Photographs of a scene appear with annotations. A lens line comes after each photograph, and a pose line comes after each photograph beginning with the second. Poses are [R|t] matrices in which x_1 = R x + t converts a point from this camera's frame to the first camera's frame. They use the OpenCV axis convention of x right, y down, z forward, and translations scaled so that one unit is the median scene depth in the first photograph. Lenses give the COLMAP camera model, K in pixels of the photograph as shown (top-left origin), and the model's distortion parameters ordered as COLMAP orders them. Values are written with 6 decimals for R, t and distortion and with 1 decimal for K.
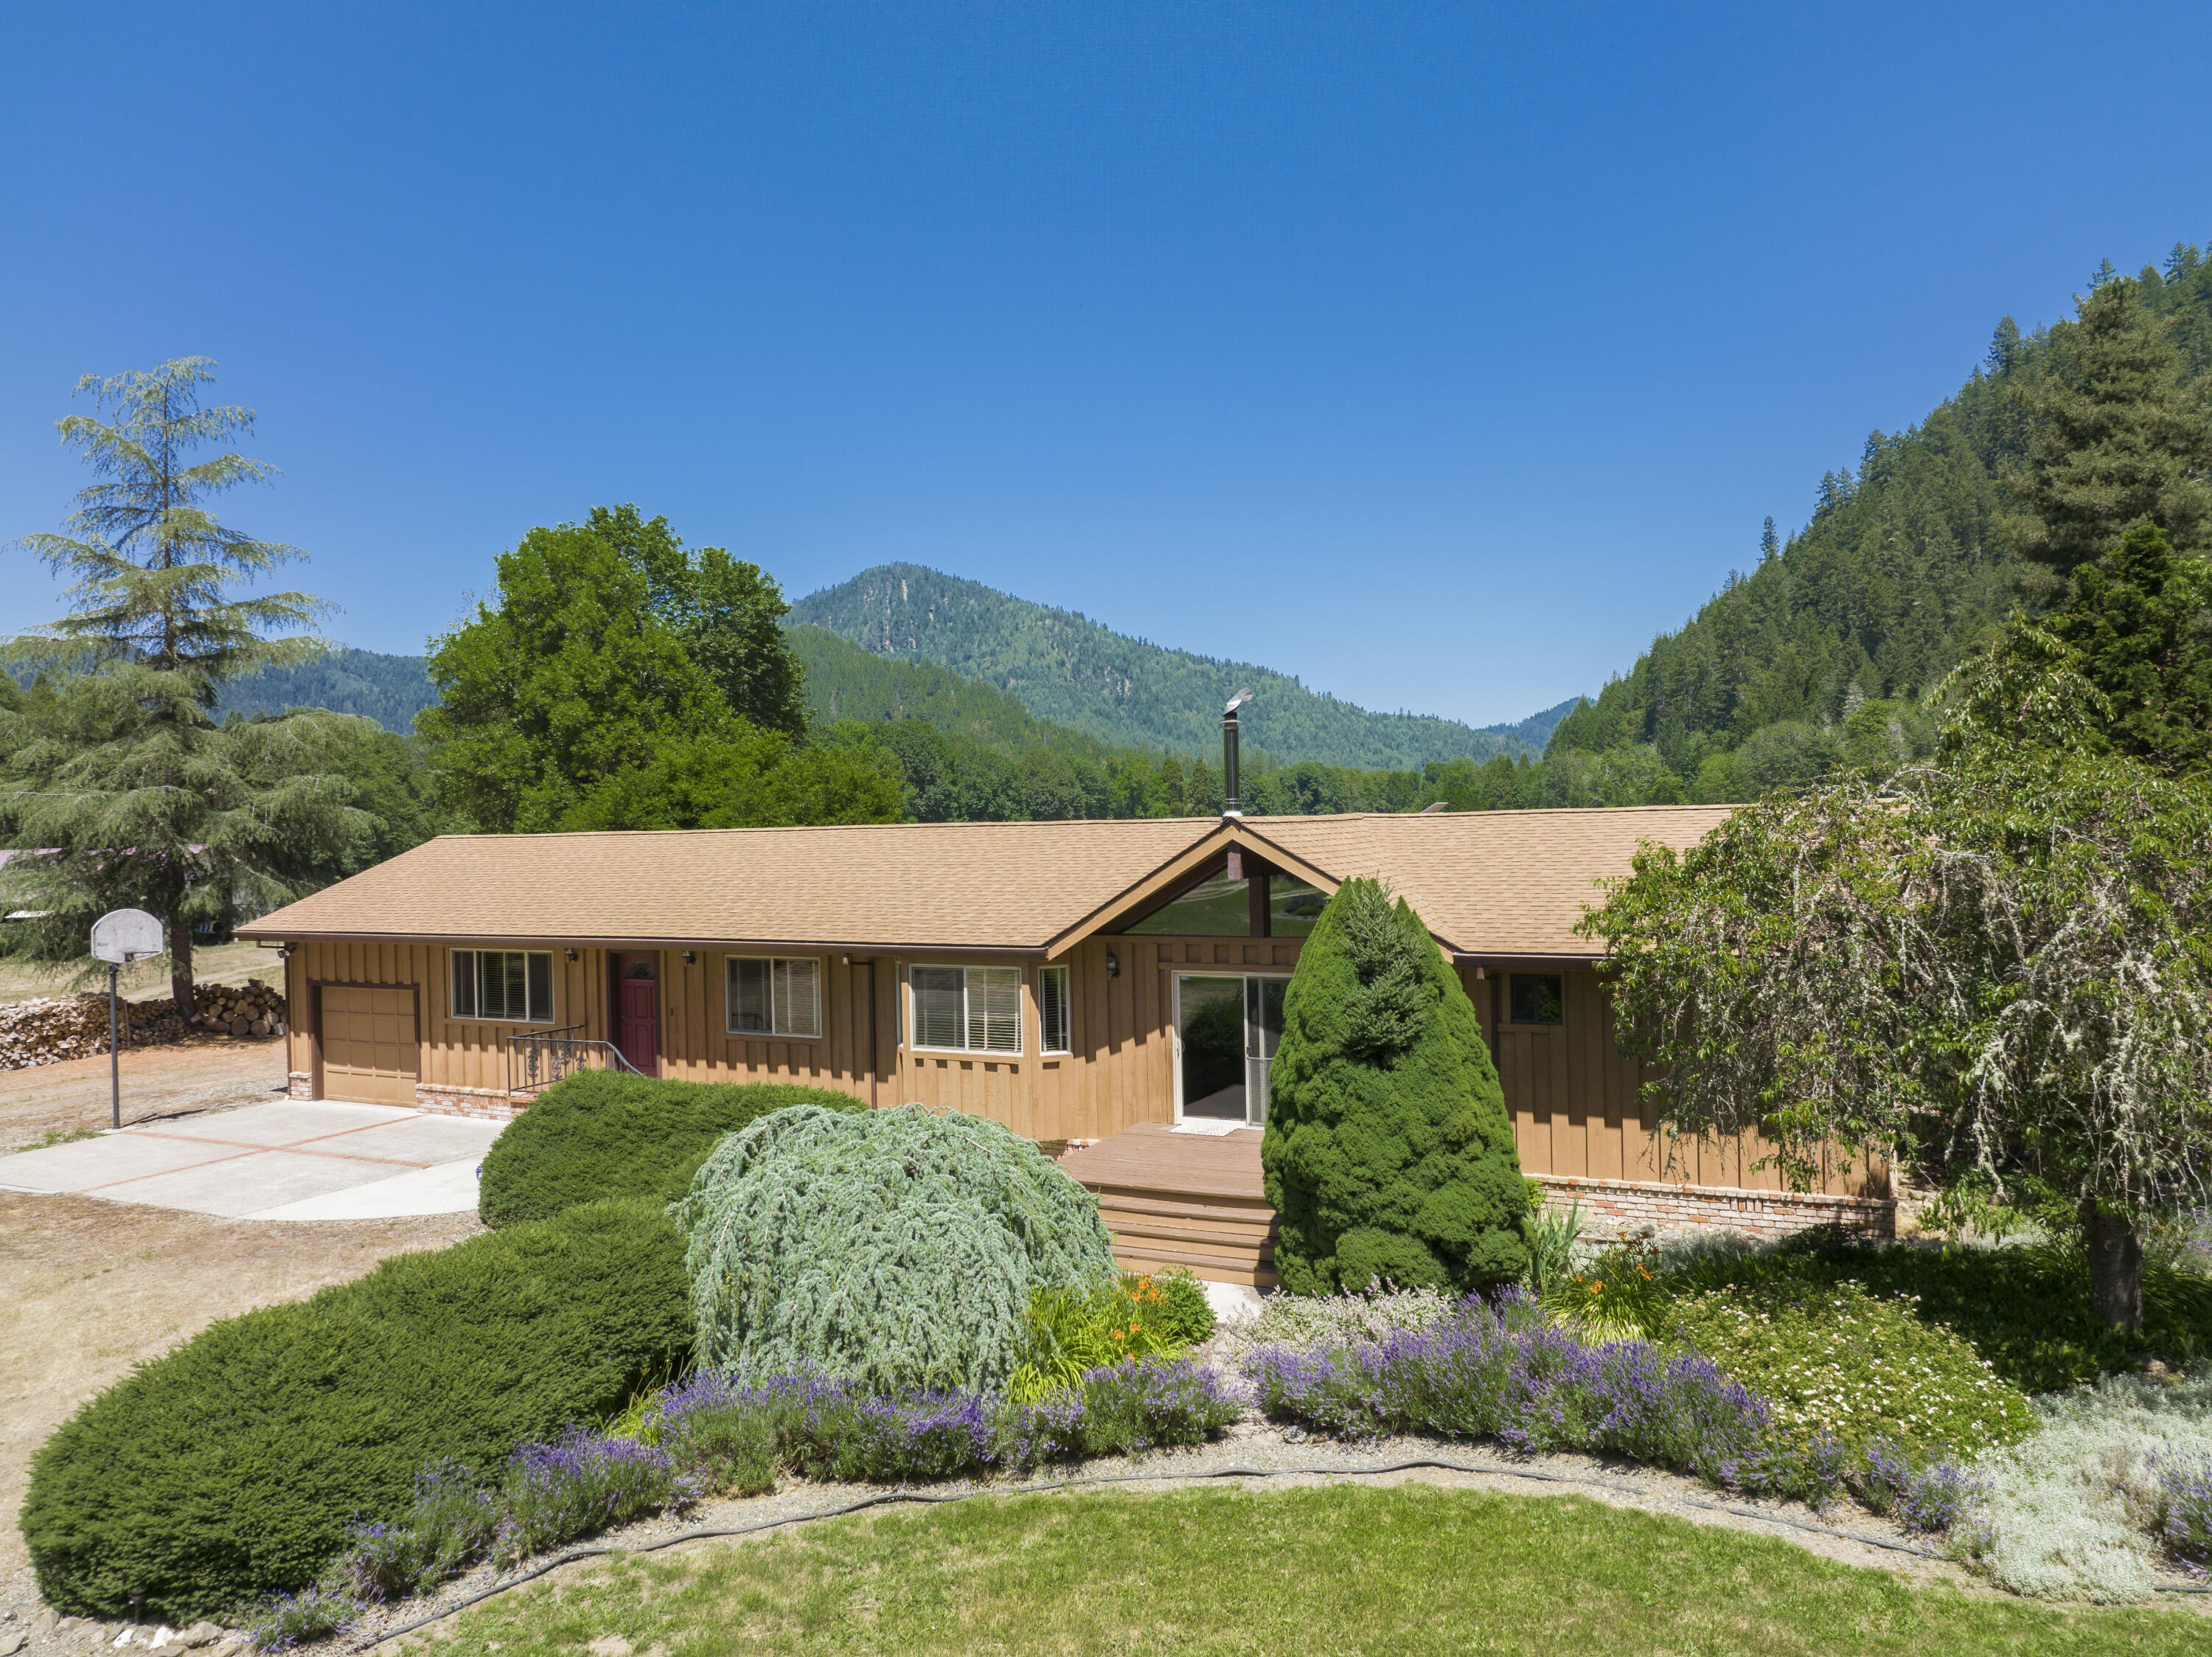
lens RADIAL K [[1546.2, 0, 1103.2], [0, 1546.2, 818.4], [0, 0, 1]] dist [-0.045044, 0.018932]
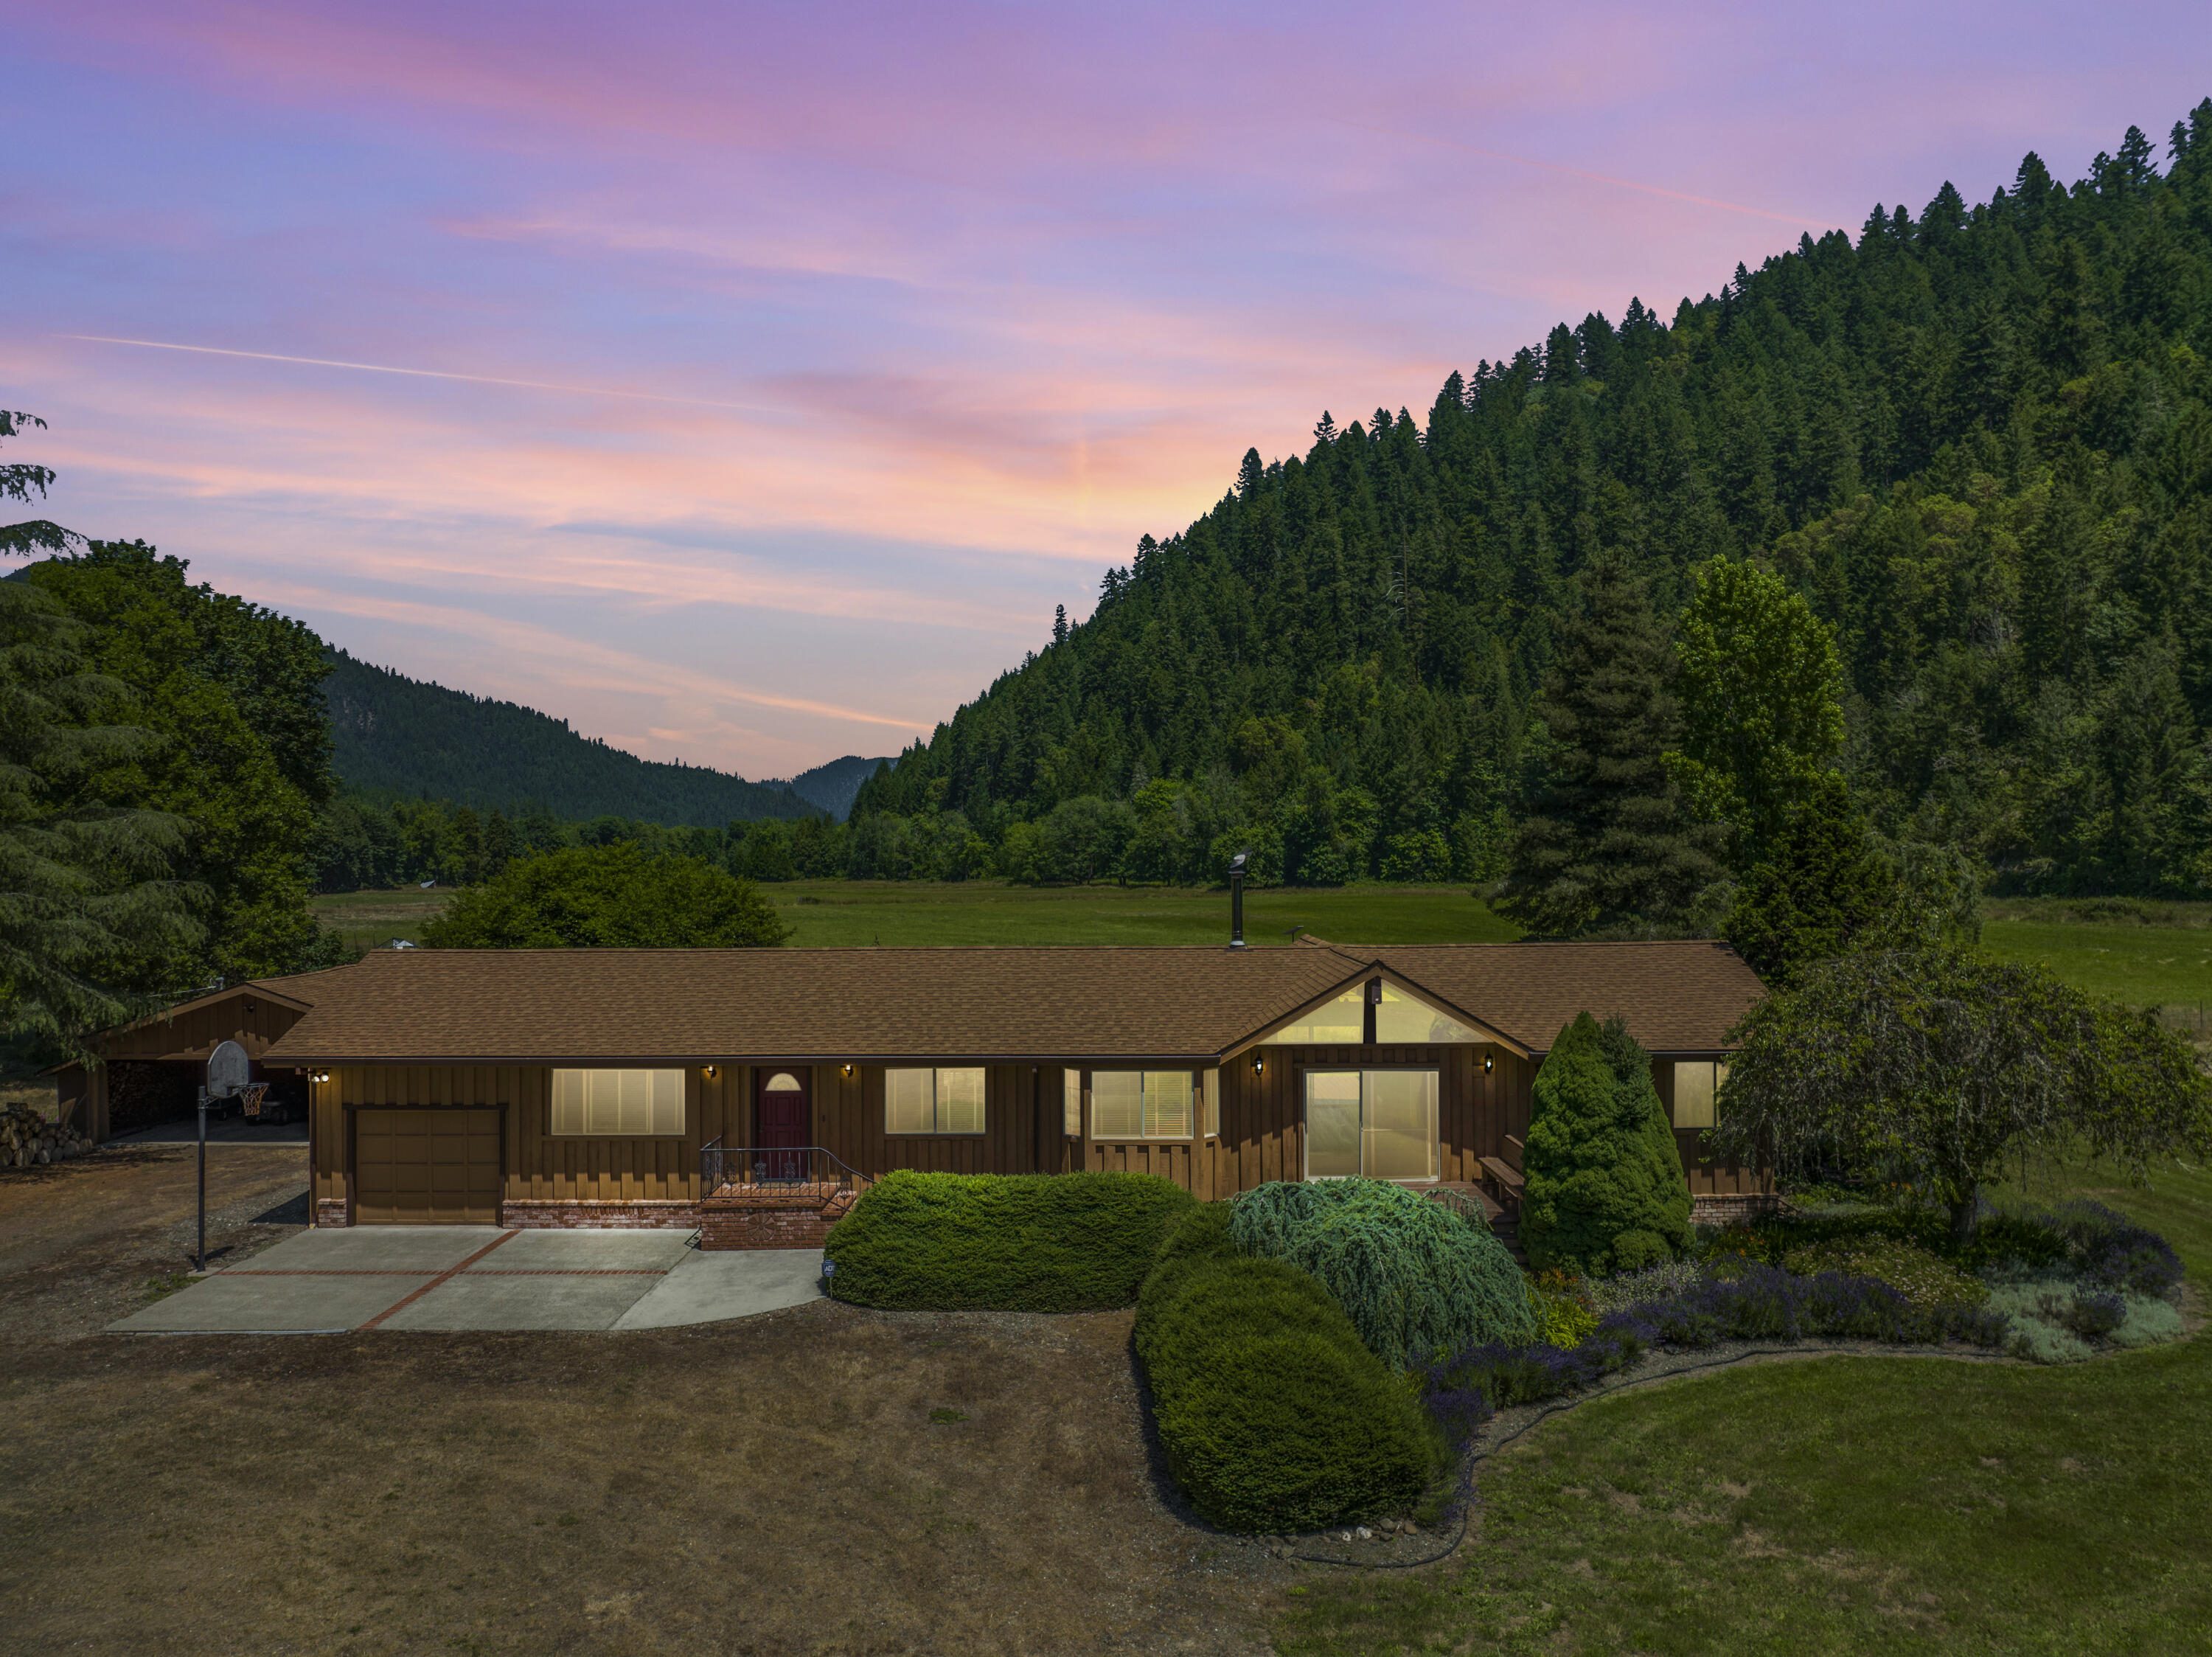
lens RADIAL K [[1571.4, 0, 1096.0], [0, 1571.4, 830.4], [0, 0, 1]] dist [-0.034166, 0.005231]
pose [[0.896457, 0.028259, 0.442228, -0.227473], [-0.016477, 0.999400, -0.030462, -0.020694], [-0.442823, 0.020022, 0.896385, -0.051524]]
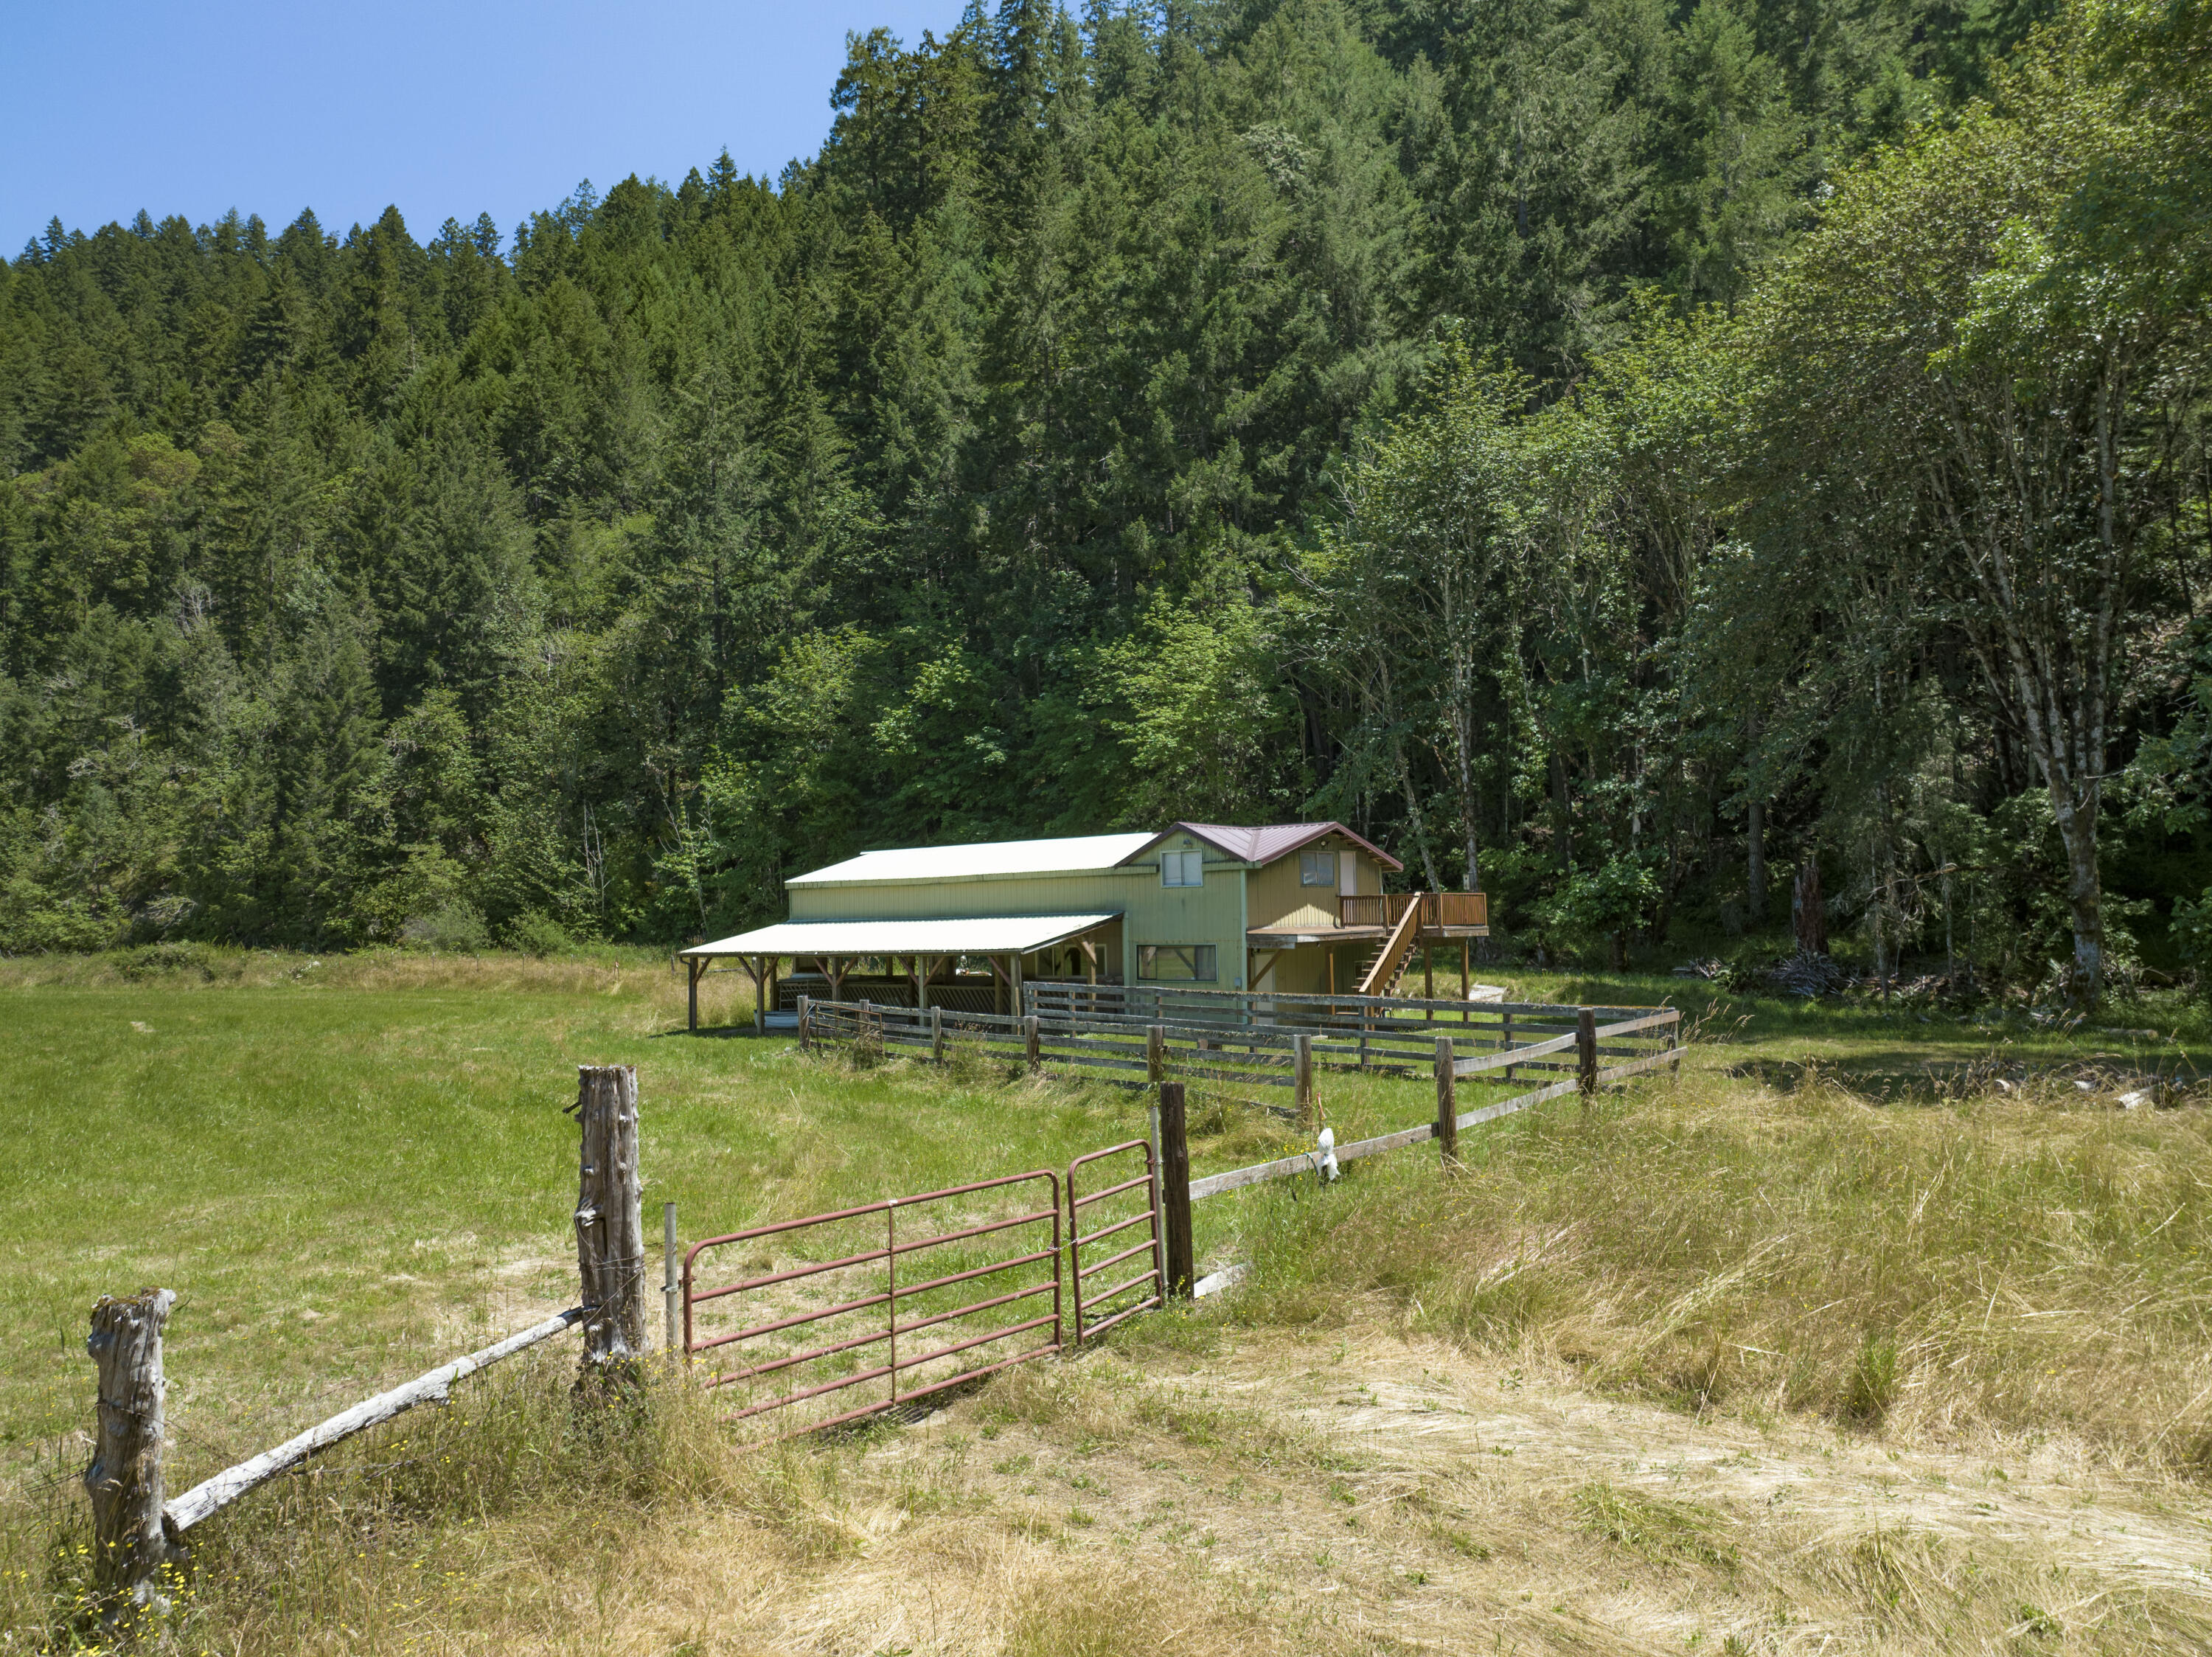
lens RADIAL K [[1546.2, 0, 1114.2], [0, 1546.2, 833.6], [0, 0, 1]] dist [-0.045044, 0.018932]
pose [[0.149312, 0.080415, 0.985515, 0.830944], [0.015772, 0.996367, -0.083690, 0.011084], [-0.988664, 0.028039, 0.147501, 0.276091]]
